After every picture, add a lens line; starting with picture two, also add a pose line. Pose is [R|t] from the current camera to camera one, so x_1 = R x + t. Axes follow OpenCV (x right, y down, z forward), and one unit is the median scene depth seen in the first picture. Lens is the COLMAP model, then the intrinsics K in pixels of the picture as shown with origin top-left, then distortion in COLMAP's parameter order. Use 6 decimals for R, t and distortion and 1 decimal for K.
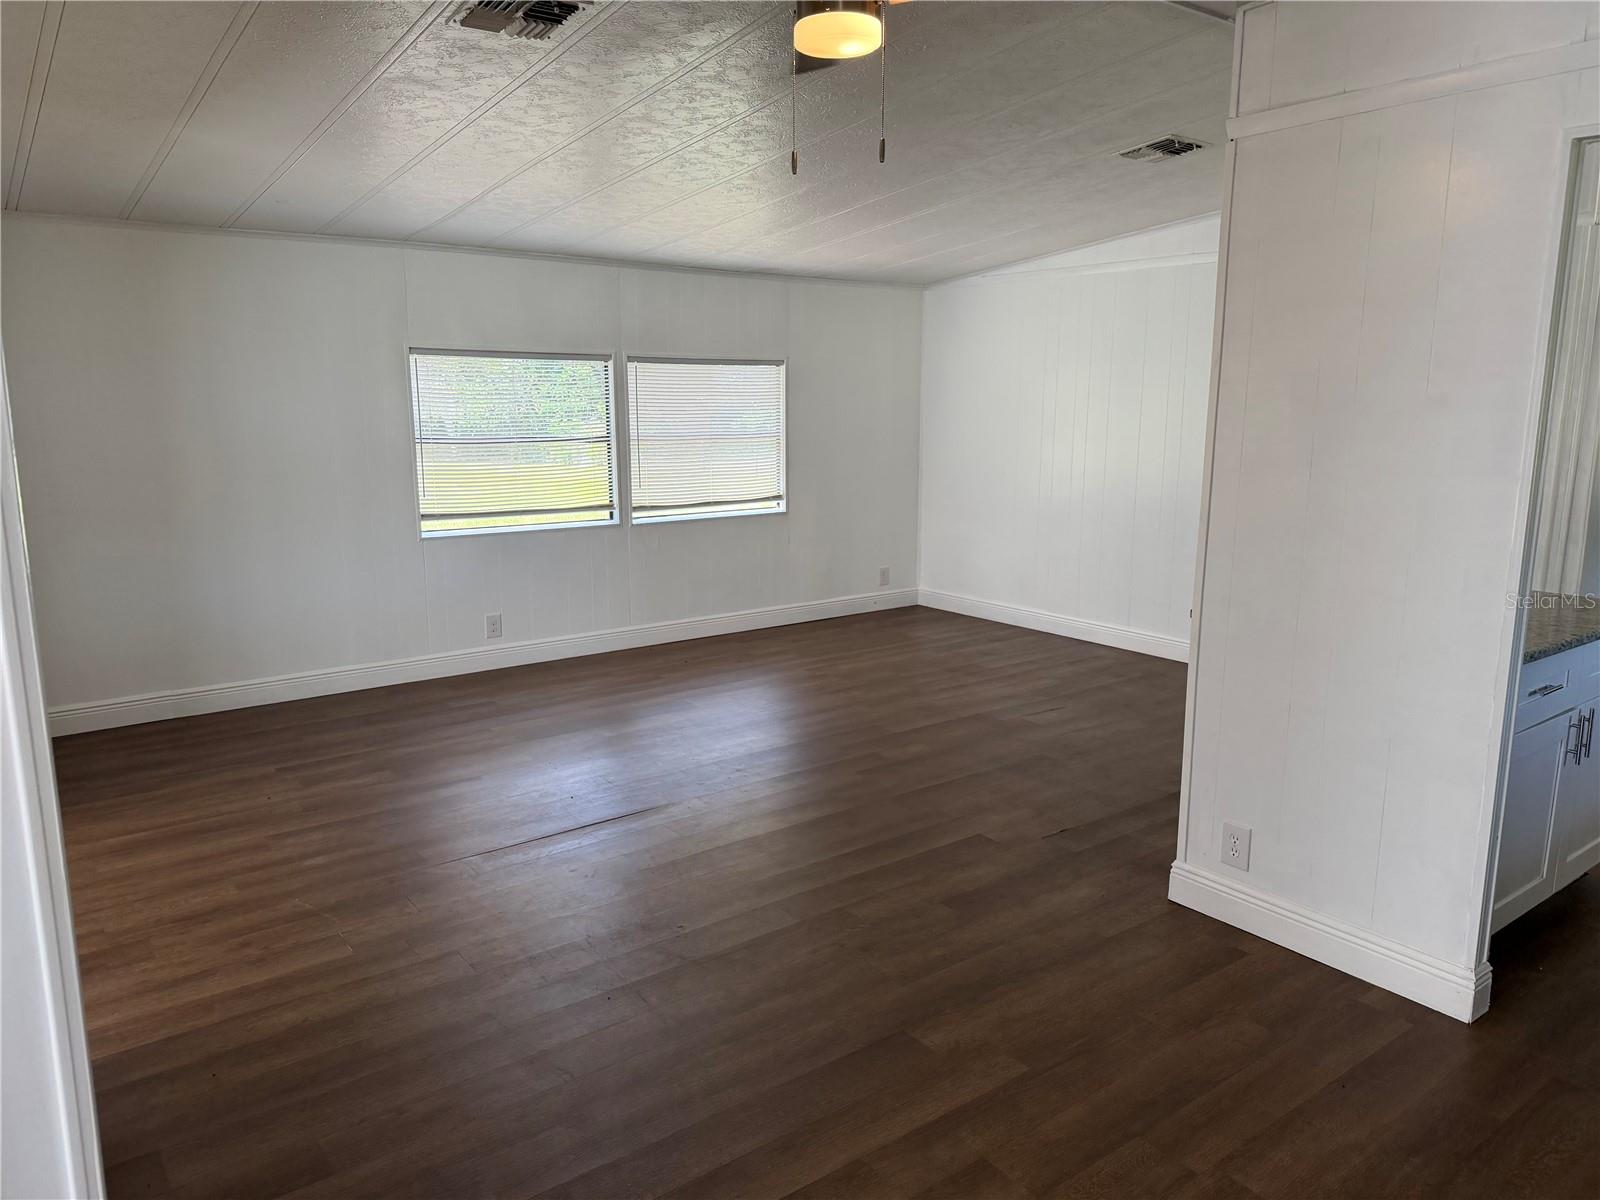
lens RADIAL K [[1127.5, 0, 796.7], [0, 1127.5, 594.5], [0, 0, 1]] dist [0.006177, -0.003100]
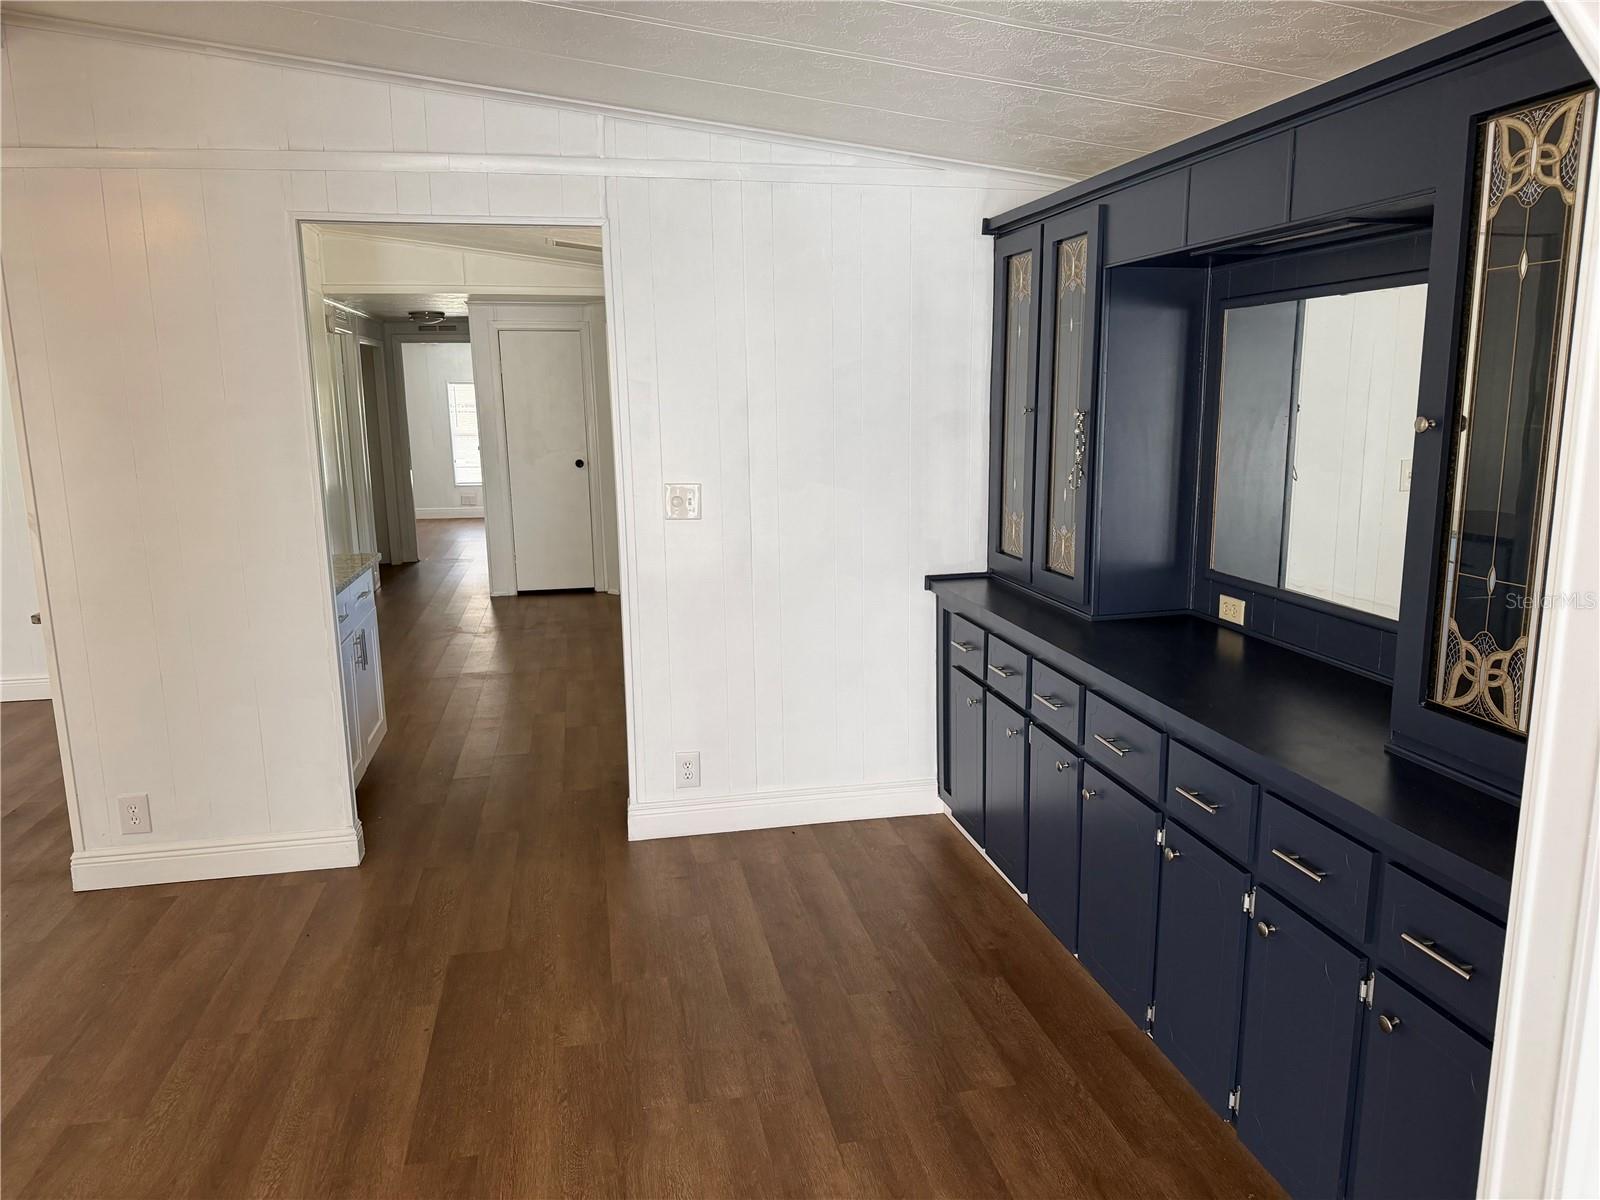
lens RADIAL K [[1130.1, 0, 800.0], [0, 1130.1, 600.0], [0, 0, 1]] dist [0.004811, -0.001517]
pose [[0.432096, -0.170465, 0.885570, -0.308854], [0.179640, 0.978563, 0.100714, 0.024920], [-0.883755, 0.115566, 0.453456, -0.115210]]
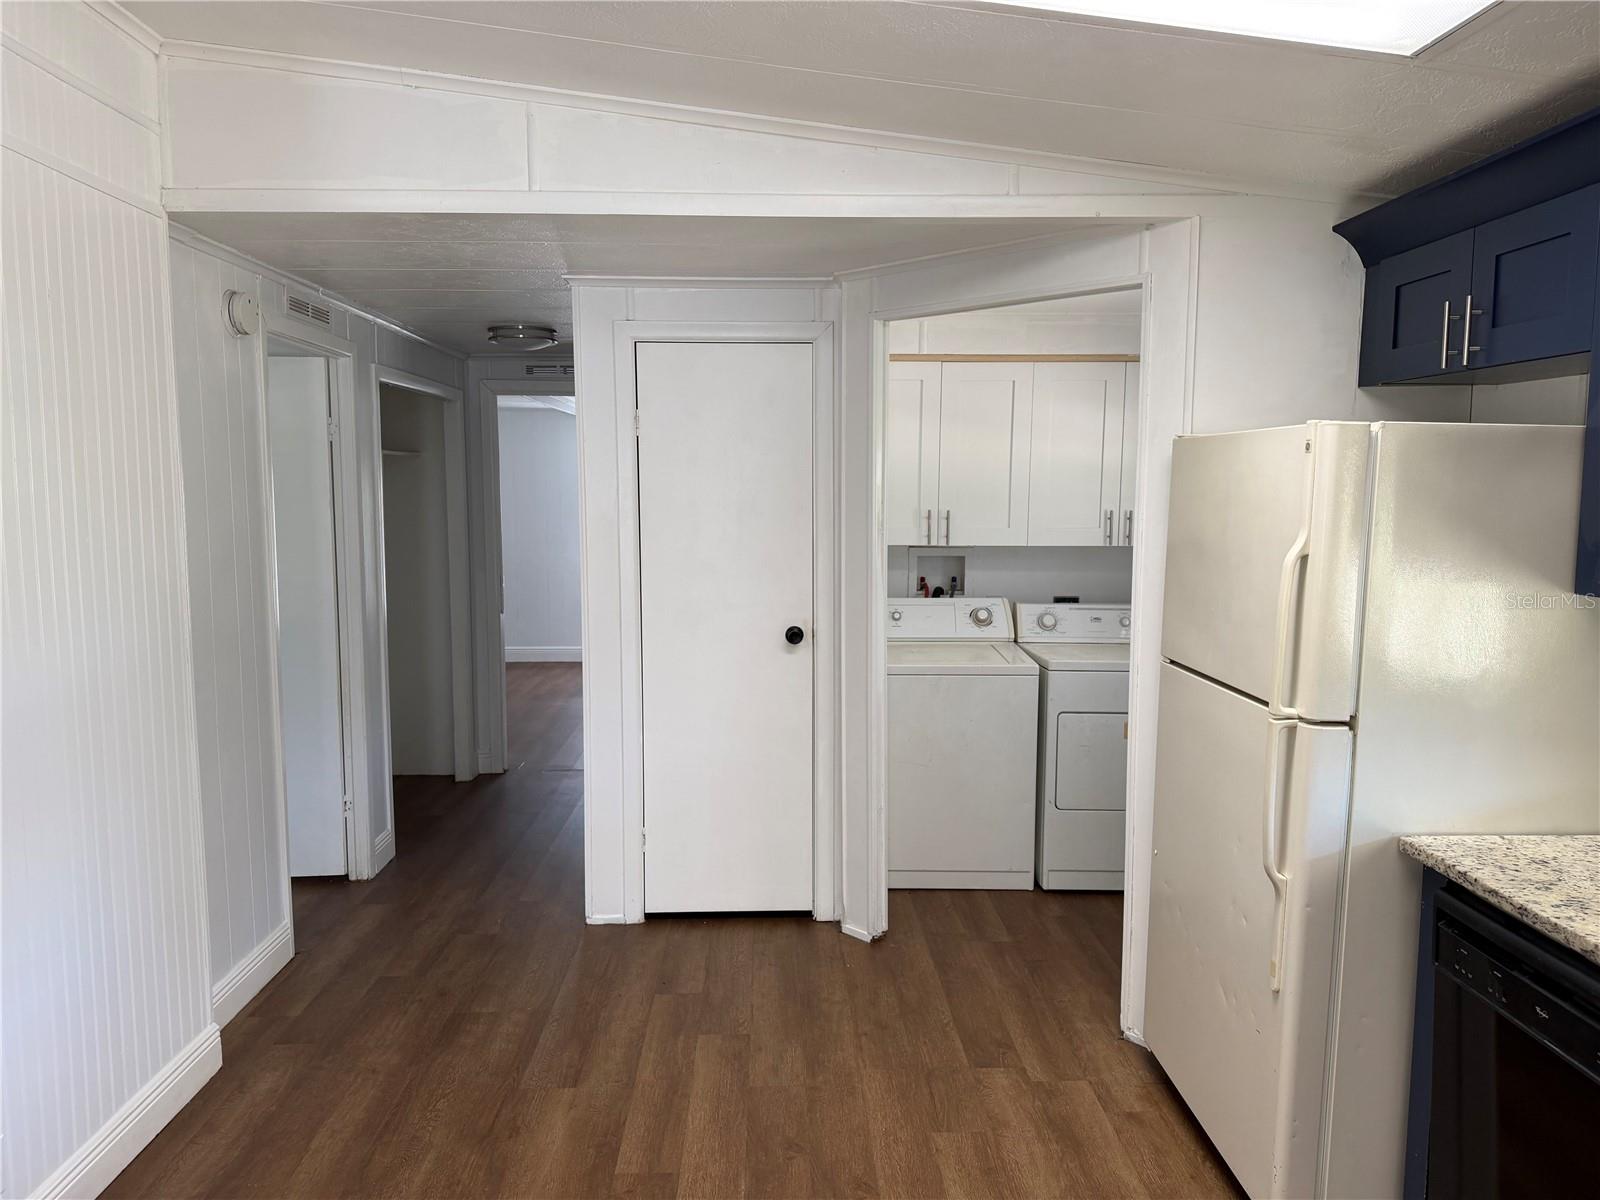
lens RADIAL K [[1066.3, 0, 800.0], [0, 1066.3, 600.0], [0, 0, 1]] dist [0.003152, 0.001110]
pose [[0.587081, -0.081411, 0.805424, 1.122385], [0.146253, 0.989225, -0.006616, -0.165939], [-0.796208, 0.121680, 0.592662, 0.942979]]
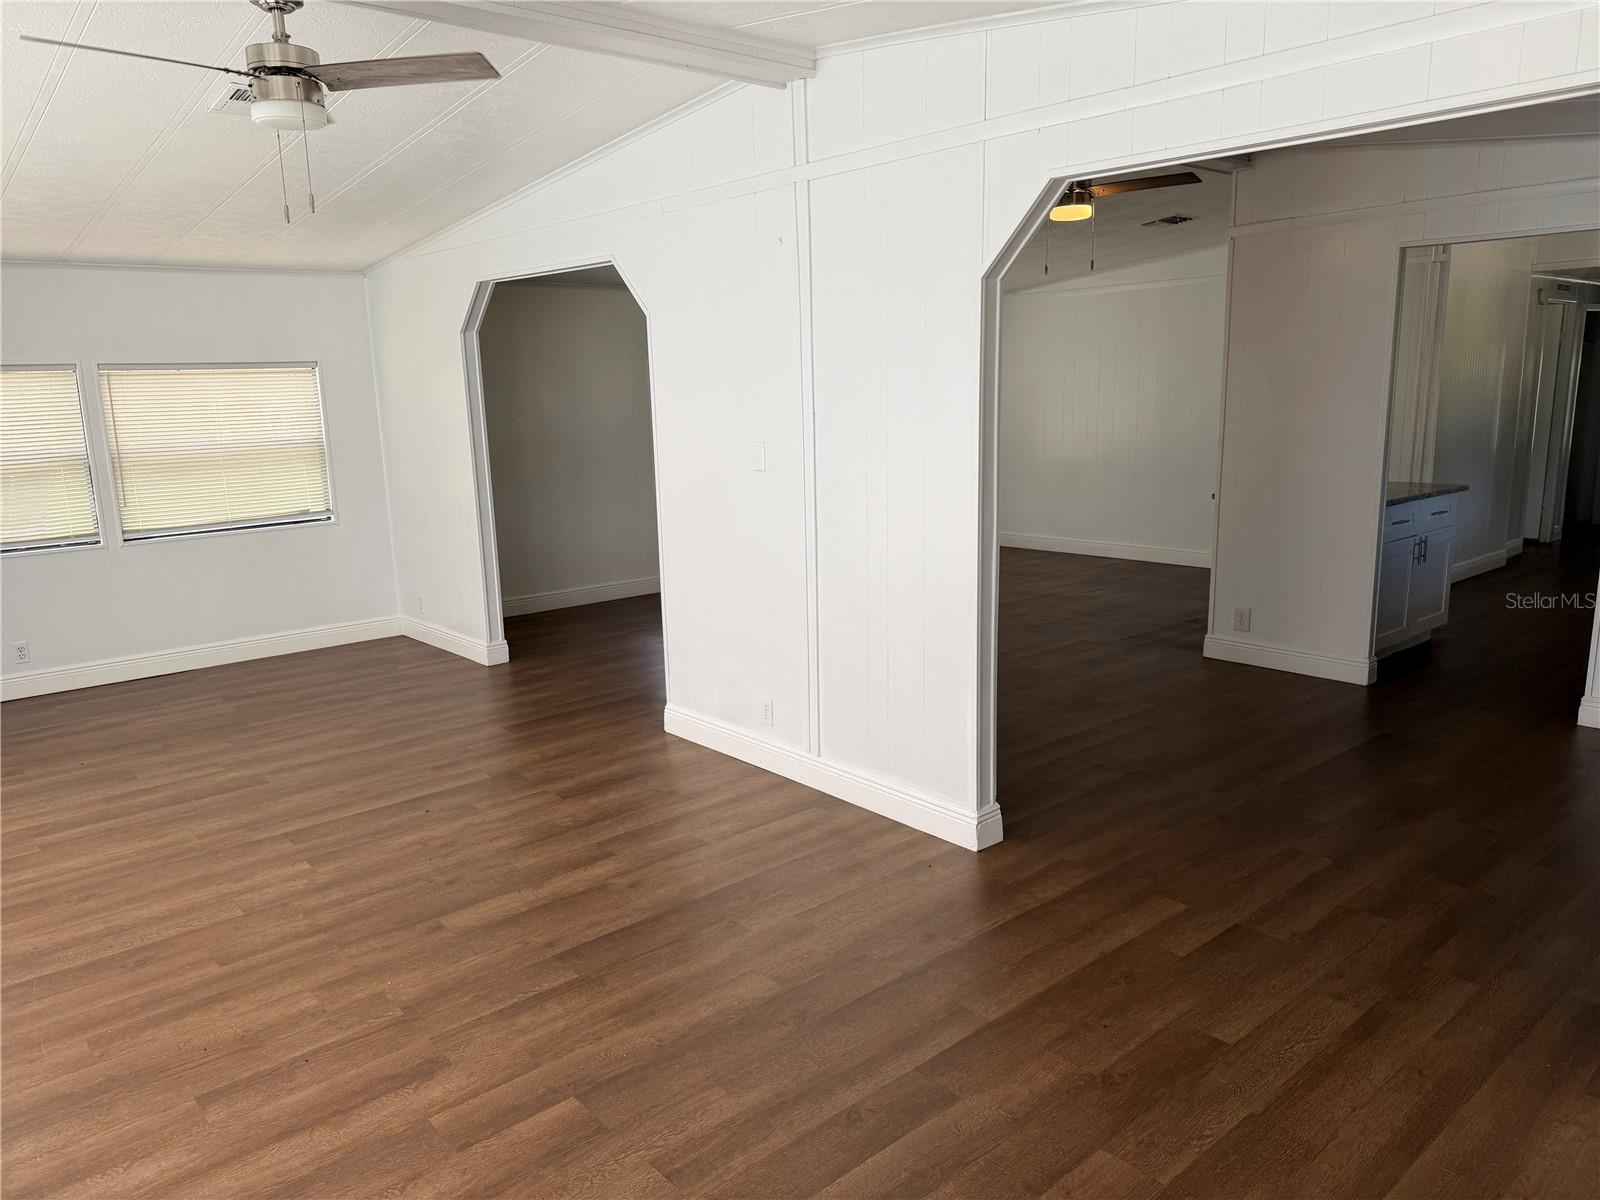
lens RADIAL K [[1130.5, 0, 783.4], [0, 1130.5, 597.9], [0, 0, 1]] dist [0.006425, 0.003161]
pose [[0.997936, -0.033137, 0.055012, -0.507481], [0.032838, 0.999441, 0.006323, 0.169009], [-0.055191, -0.004504, 0.998466, -0.887862]]
